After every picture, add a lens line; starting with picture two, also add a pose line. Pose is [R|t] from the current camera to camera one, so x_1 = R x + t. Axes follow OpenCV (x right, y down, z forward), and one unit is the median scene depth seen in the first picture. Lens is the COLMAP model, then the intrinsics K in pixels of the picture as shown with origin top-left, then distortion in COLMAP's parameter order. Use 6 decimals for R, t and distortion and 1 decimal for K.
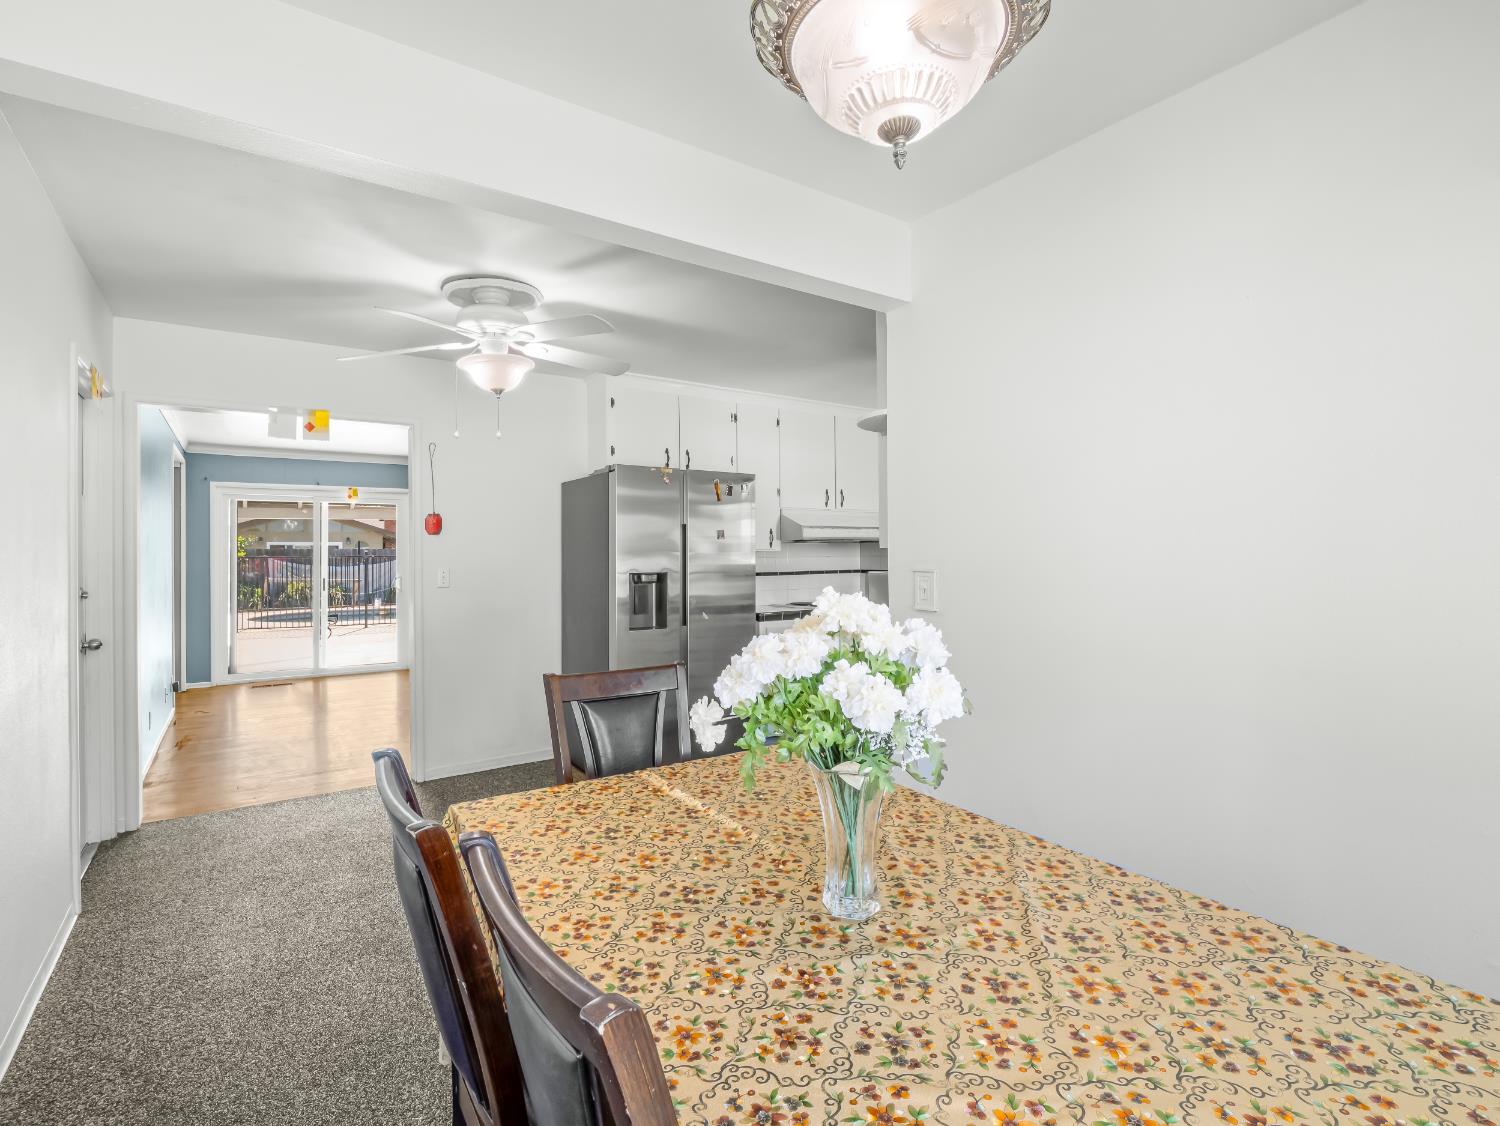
lens RADIAL K [[726.0, 0, 741.9], [0, 726.0, 562.7], [0, 0, 1]] dist [-0.004956, -0.001141]
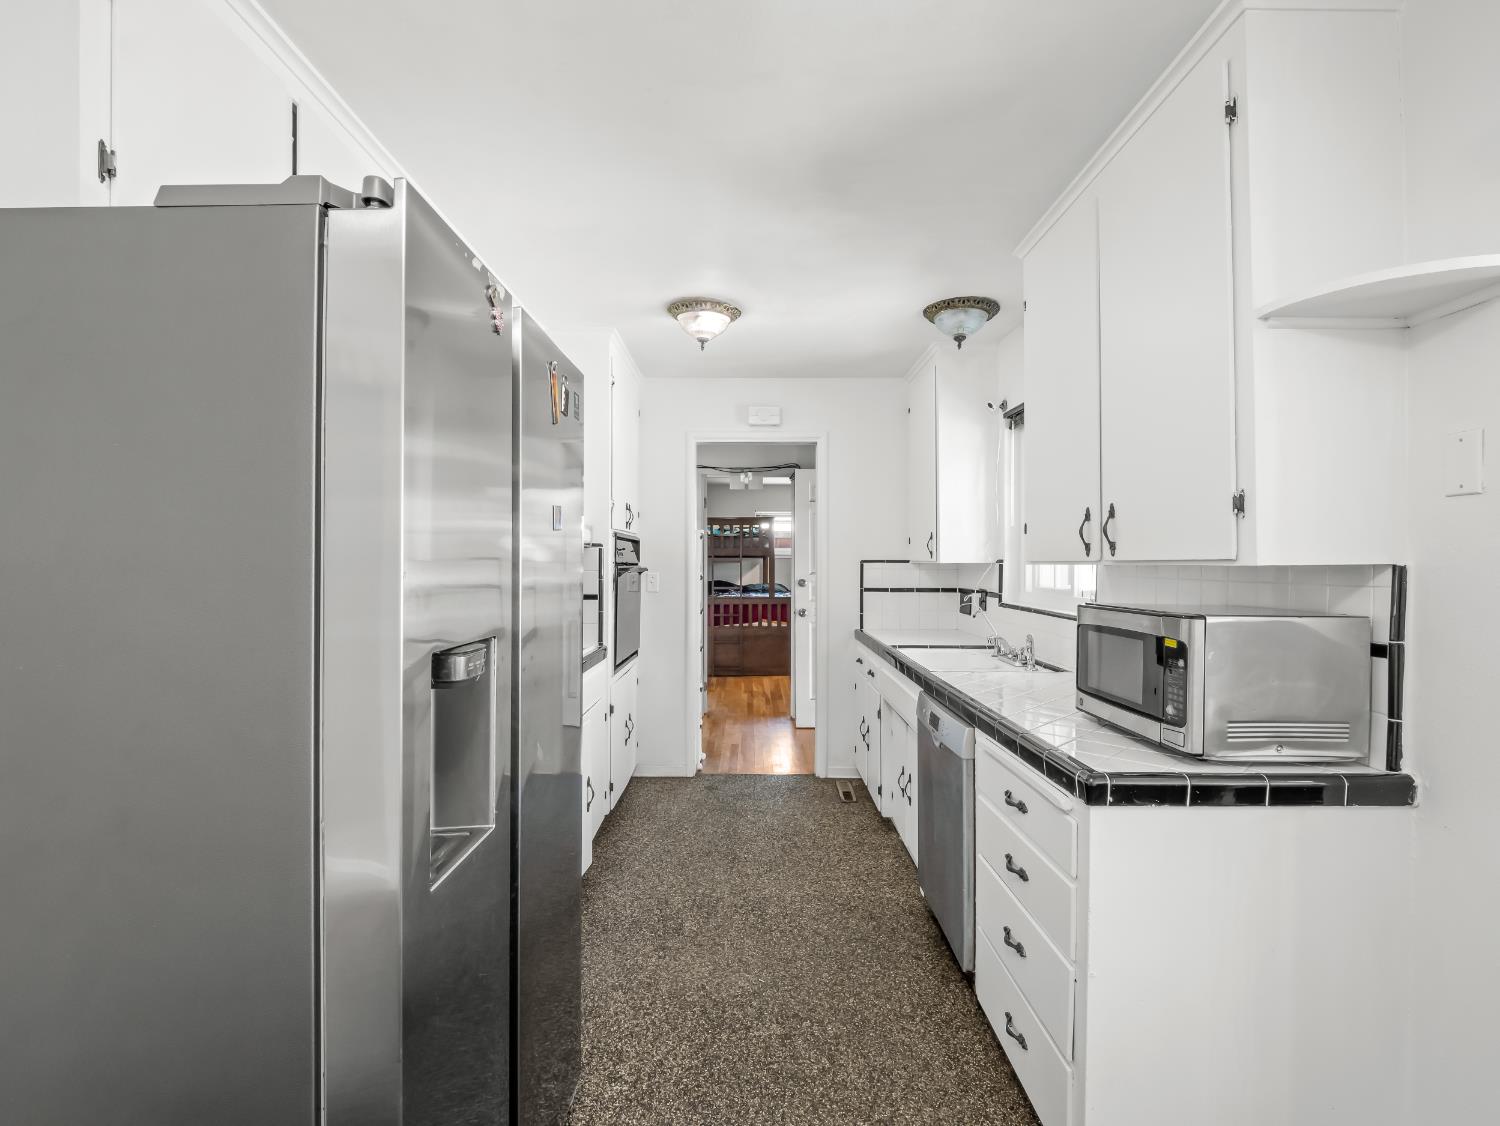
lens RADIAL K [[726.0, 0, 741.9], [0, 726.0, 562.7], [0, 0, 1]] dist [-0.004956, -0.001141]
pose [[0.568986, 0.010053, 0.822286, -0.256815], [-0.000139, 0.999926, -0.012129, -0.011025], [-0.822347, 0.006786, 0.568946, 0.670023]]
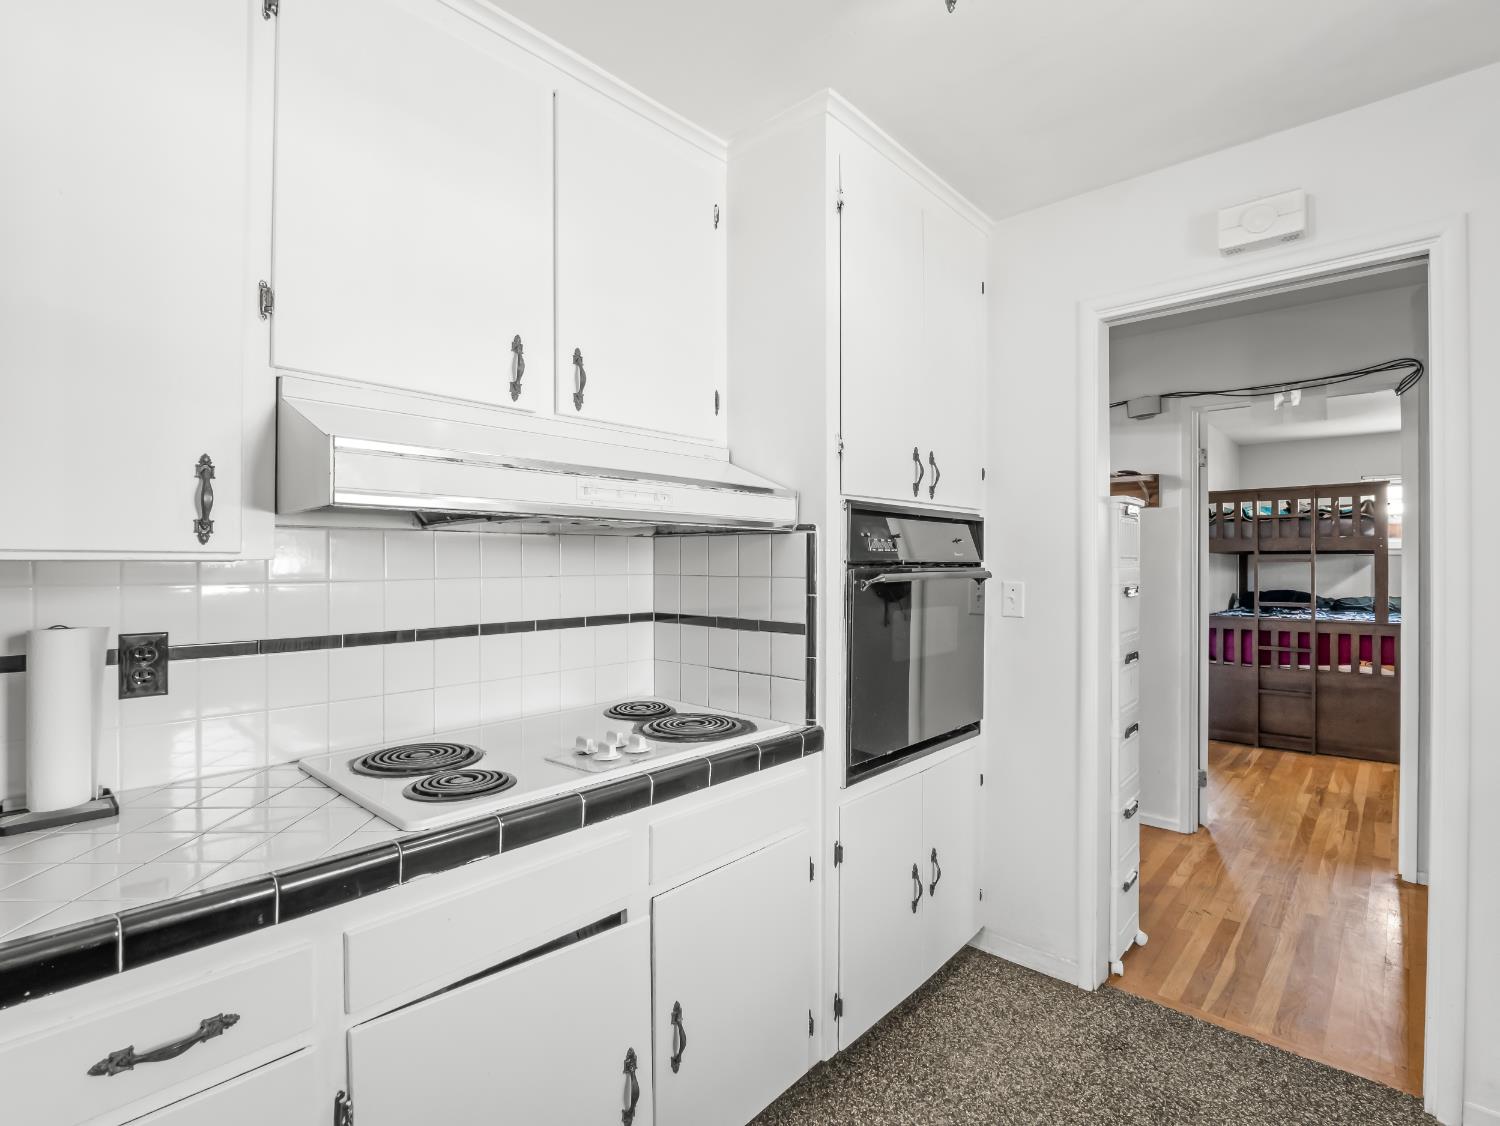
lens RADIAL K [[716.1, 0, 753.1], [0, 716.1, 559.4], [0, 0, 1]] dist [-0.019920, -0.000111]
pose [[0.974243, 0.010847, 0.225240, 0.173425], [-0.007976, 0.999875, -0.013653, -0.016090], [-0.225360, 0.011504, 0.974208, 0.864388]]
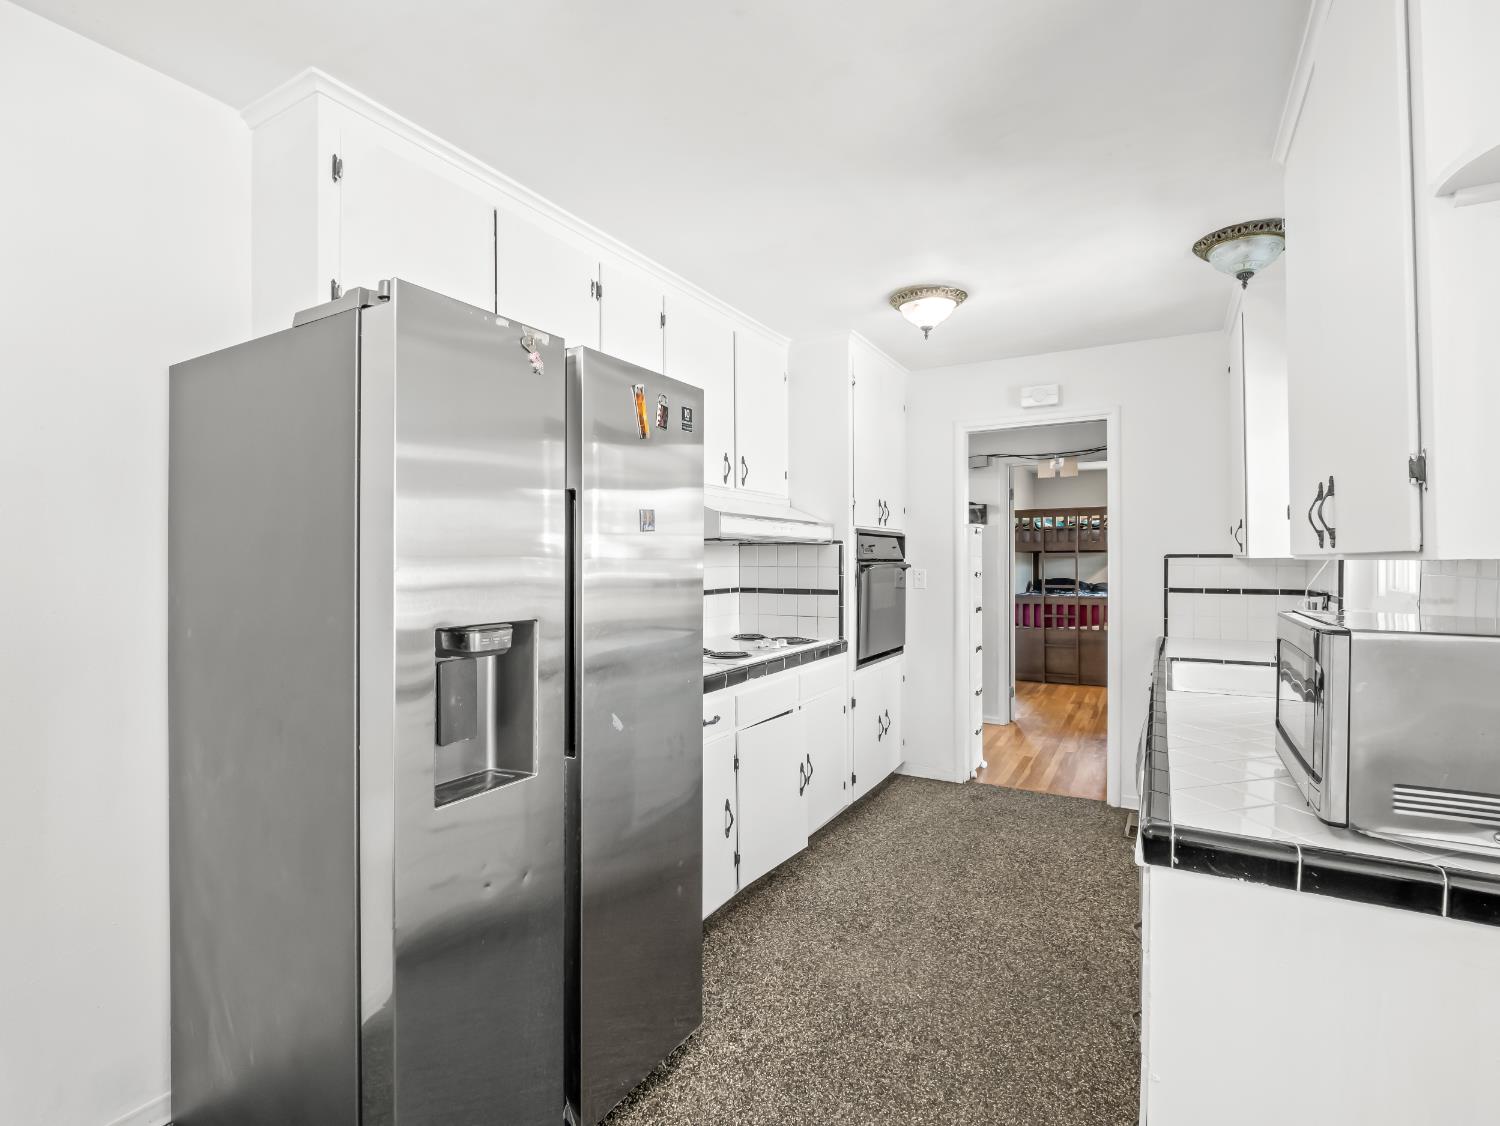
lens RADIAL K [[728.7, 0, 747.2], [0, 728.7, 557.1], [0, 0, 1]] dist [-0.005440, -0.001203]
pose [[0.900311, 0.008084, 0.435173, -0.147196], [-0.002147, 0.999898, -0.014131, -0.011014], [-0.435243, 0.011788, 0.900236, 0.560515]]
